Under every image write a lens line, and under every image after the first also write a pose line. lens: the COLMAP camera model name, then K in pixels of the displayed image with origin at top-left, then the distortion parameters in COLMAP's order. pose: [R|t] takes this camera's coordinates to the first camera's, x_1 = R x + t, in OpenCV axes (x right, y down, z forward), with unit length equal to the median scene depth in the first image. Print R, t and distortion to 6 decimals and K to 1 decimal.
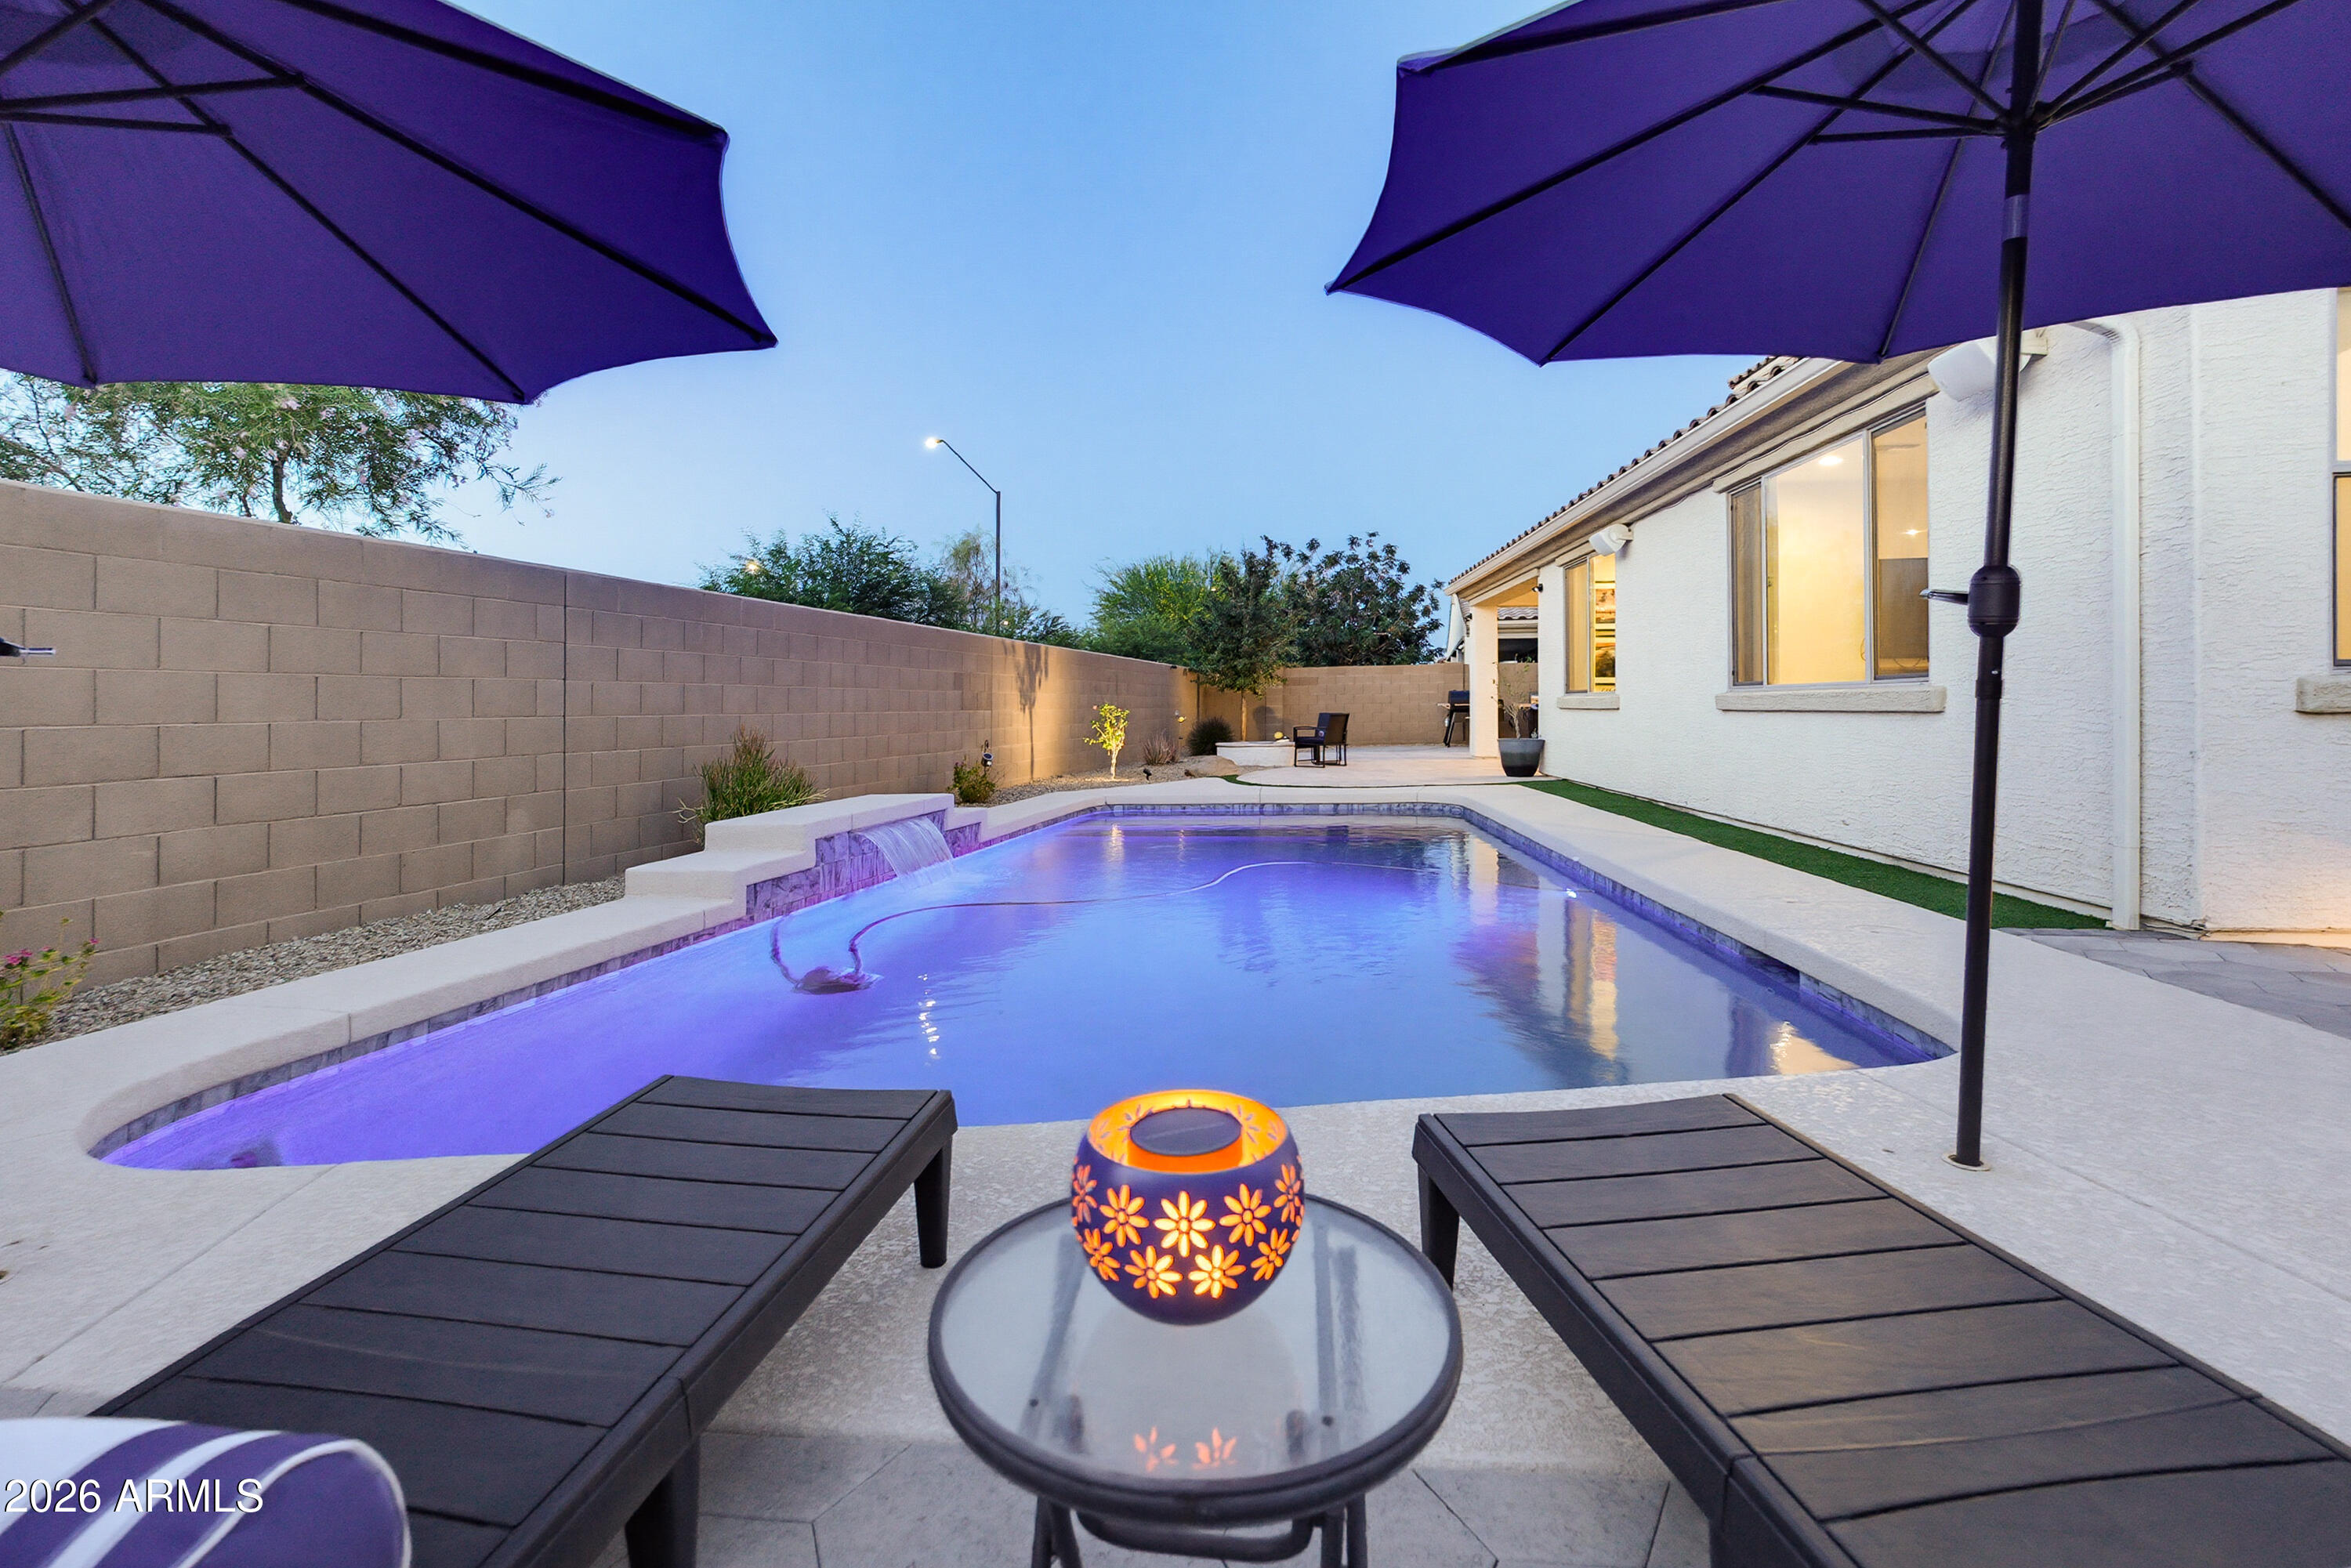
lens RADIAL K [[1084.8, 0, 1171.0], [0, 1084.8, 664.4], [0, 0, 1]] dist [-0.000368, 0.000020]
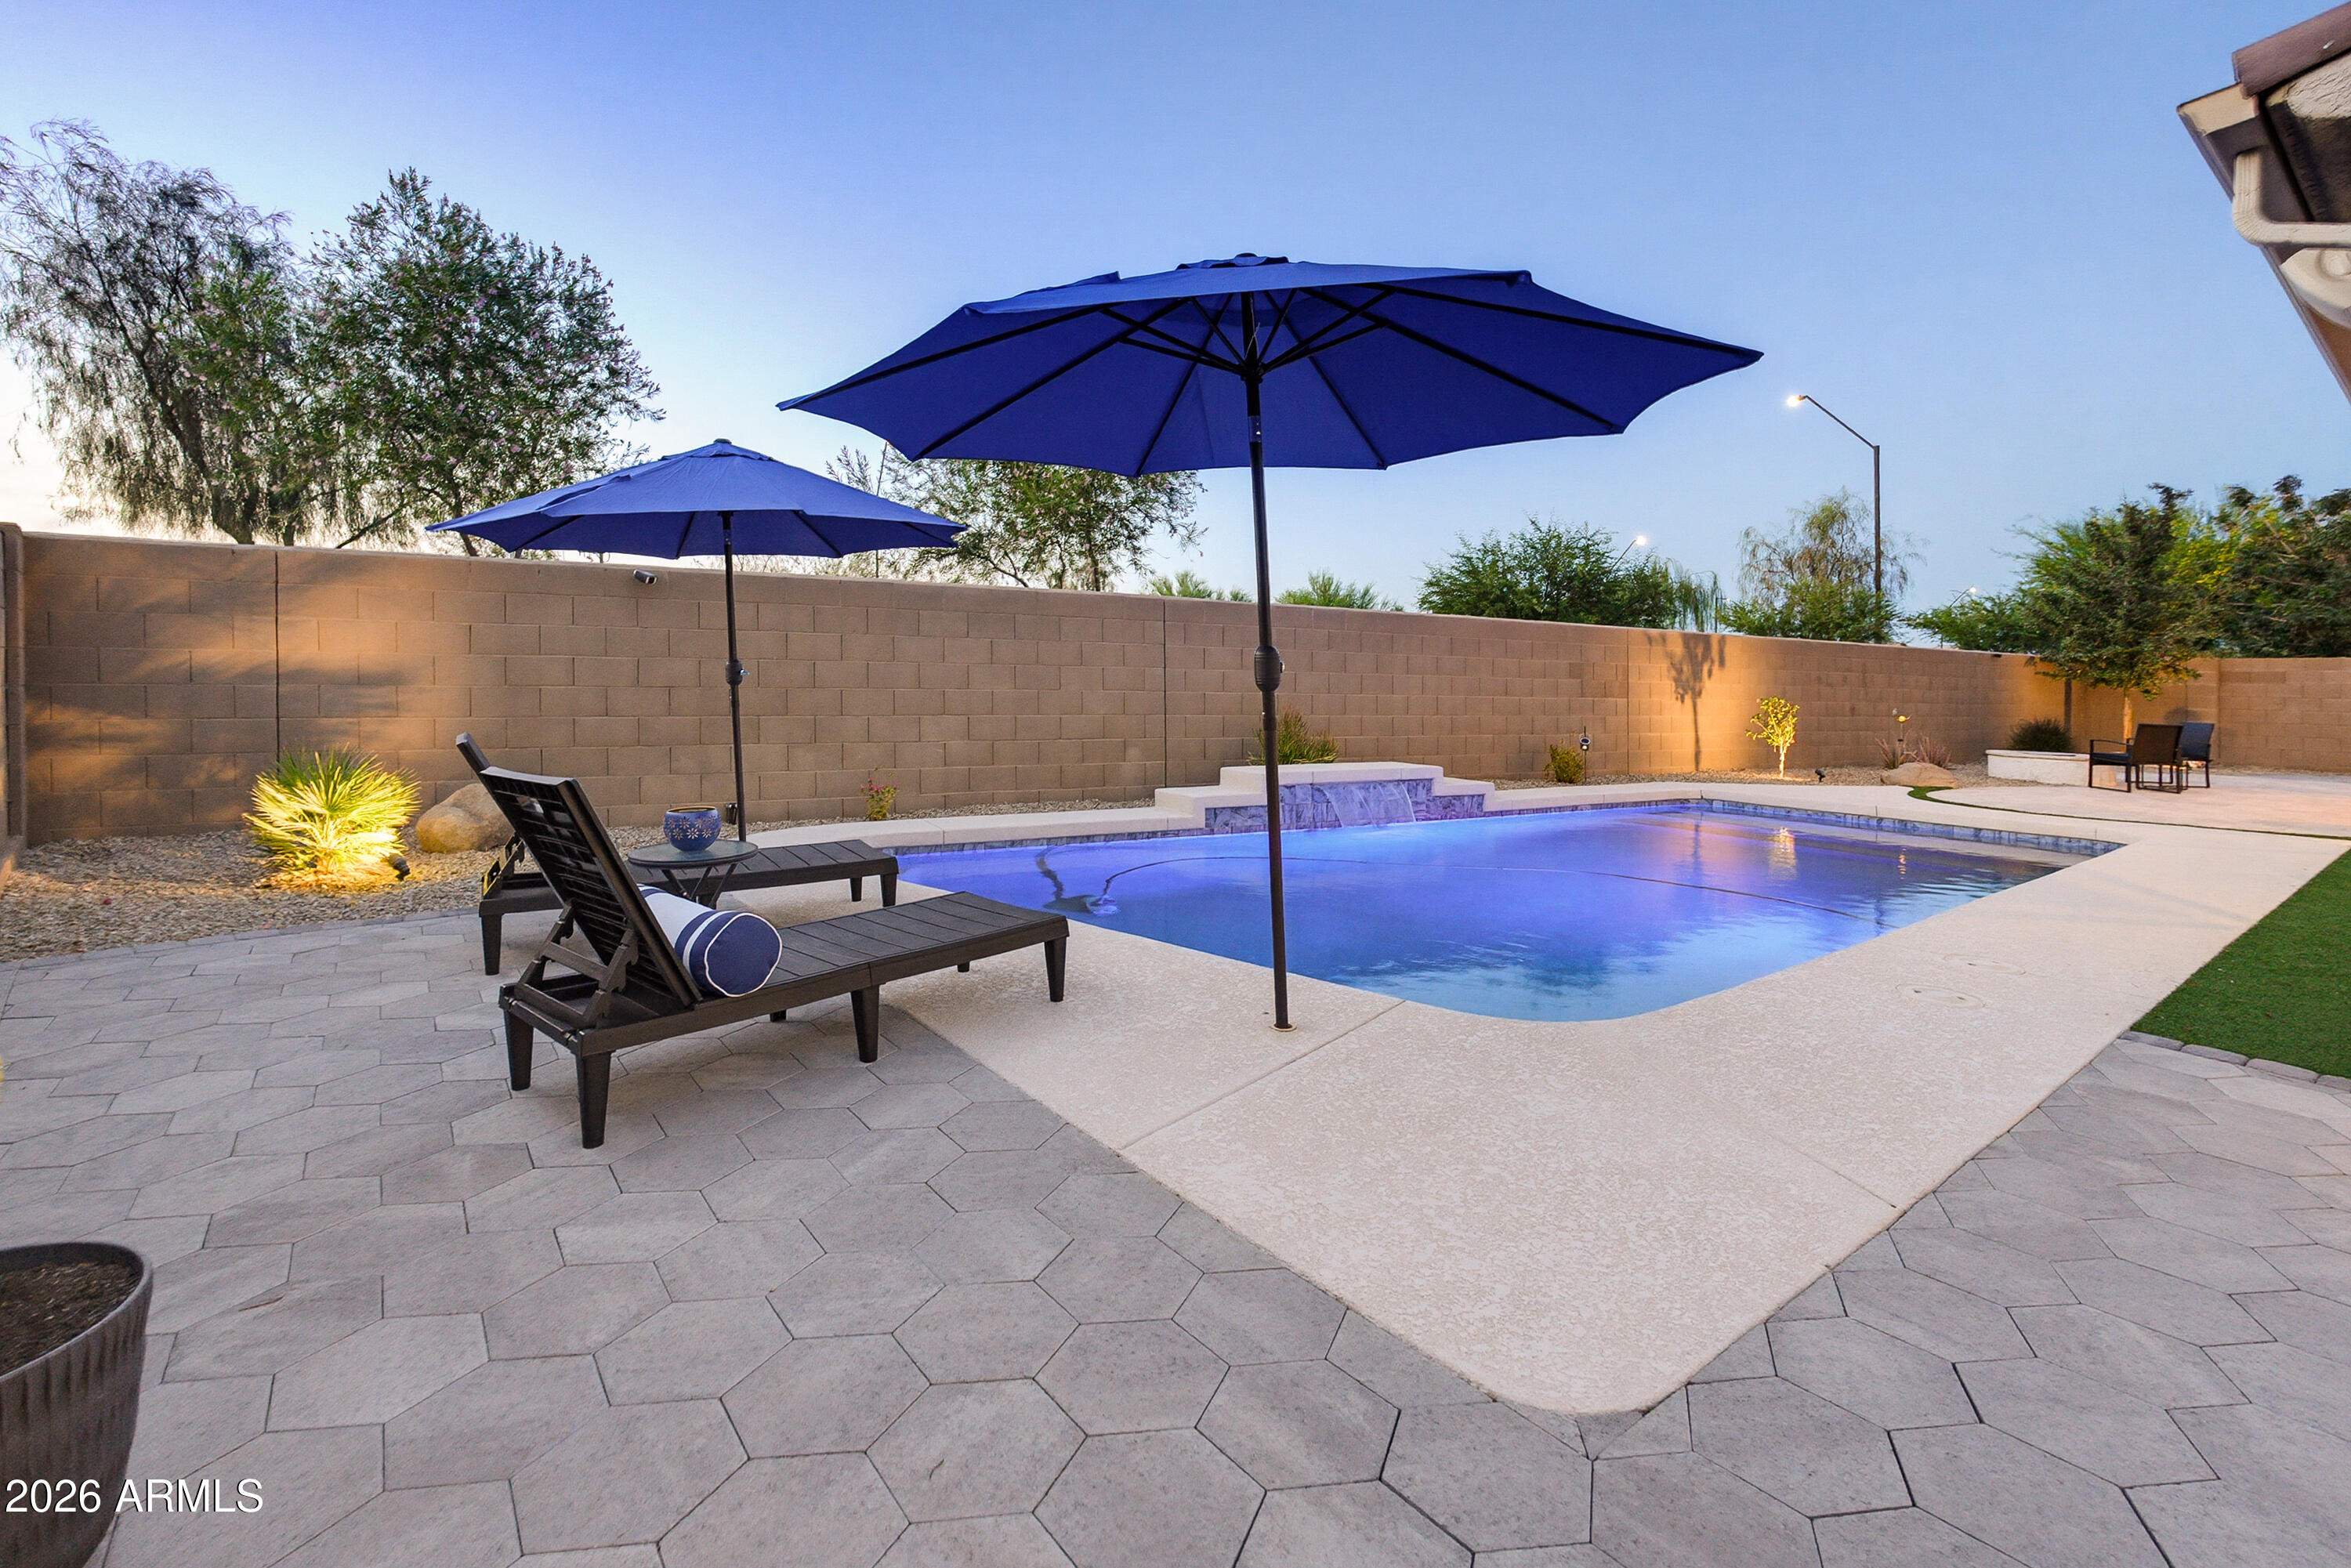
lens RADIAL K [[1084.8, 0, 1171.0], [0, 1084.8, 664.4], [0, 0, 1]] dist [-0.000368, 0.000020]
pose [[0.685539, 0.025551, -0.727588, 0.273893], [-0.006315, 0.999555, 0.029152, -0.017095], [0.728009, -0.015390, 0.685395, -0.032305]]
